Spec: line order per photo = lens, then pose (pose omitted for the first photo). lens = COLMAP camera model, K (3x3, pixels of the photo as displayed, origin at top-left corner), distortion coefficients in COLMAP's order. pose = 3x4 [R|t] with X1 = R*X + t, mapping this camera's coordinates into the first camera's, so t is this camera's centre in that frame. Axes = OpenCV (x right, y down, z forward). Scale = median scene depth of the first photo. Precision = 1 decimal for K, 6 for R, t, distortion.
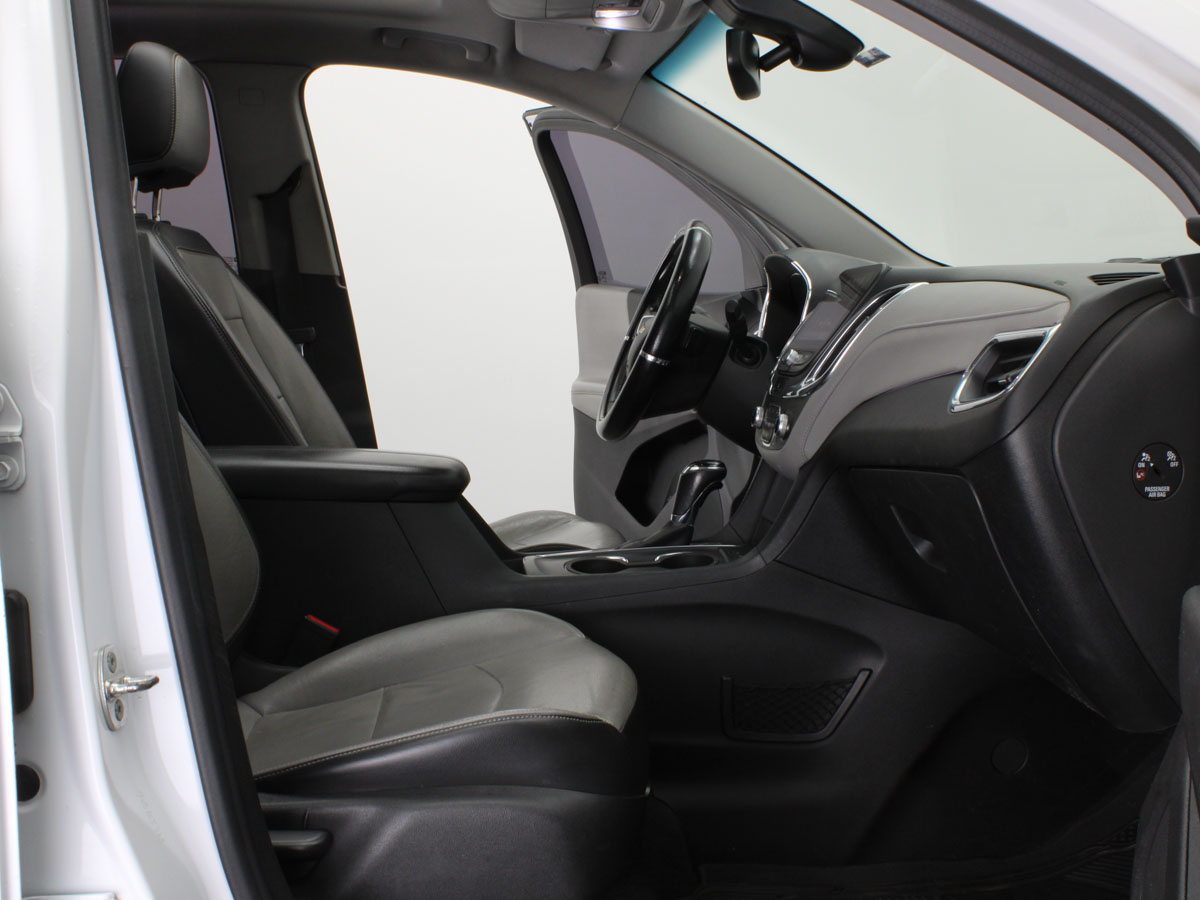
lens RADIAL K [[1370.3, 0, 600.0], [0, 1370.3, 450.0], [0, 0, 1]] dist [-0.078602, -0.003447]
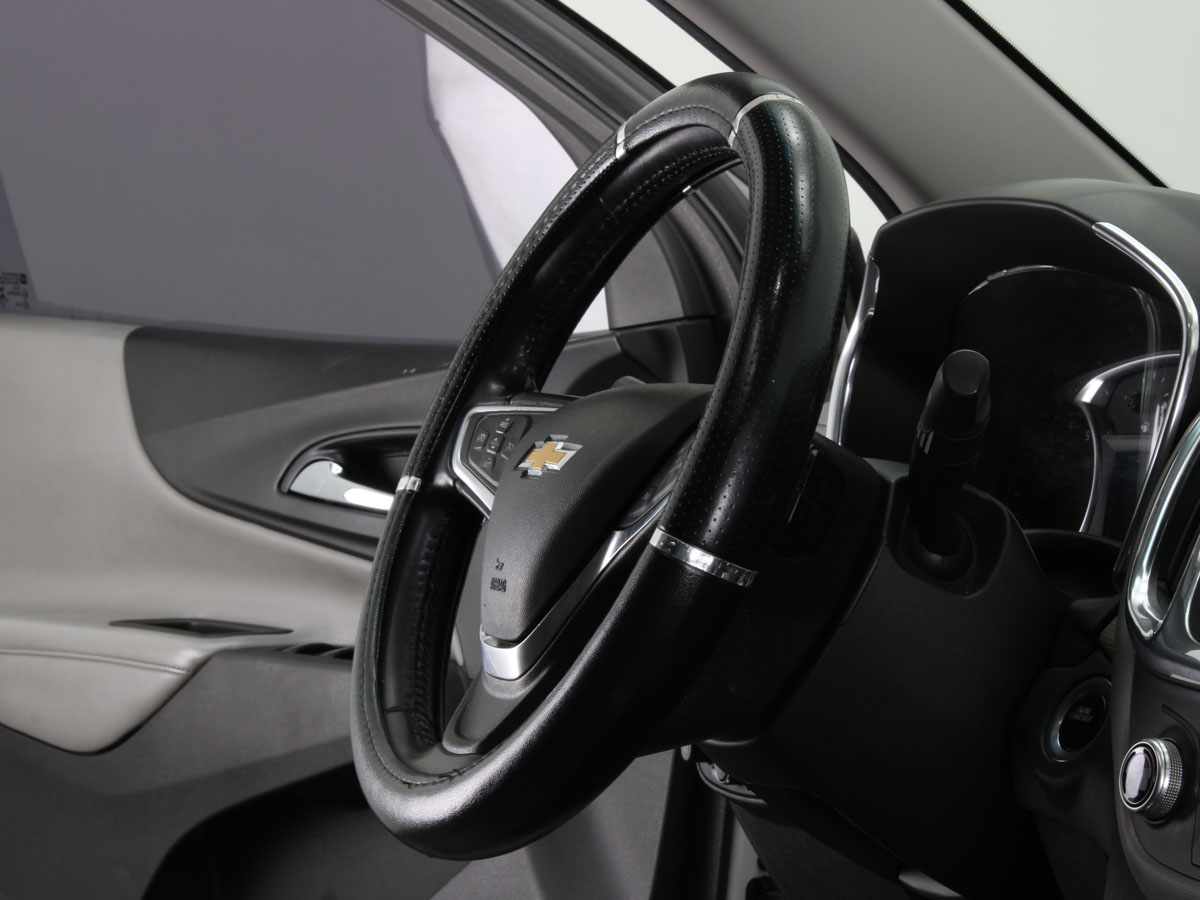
lens RADIAL K [[3214.0, 0, 600.0], [0, 3214.0, 450.0], [0, 0, 1]] dist [0.077314, 0.091895]
pose [[0.949892, 0.001501, 0.312576, -0.203700], [0.025975, 0.996151, -0.083718, -0.040539], [-0.311498, 0.087642, 0.946196, 0.453022]]
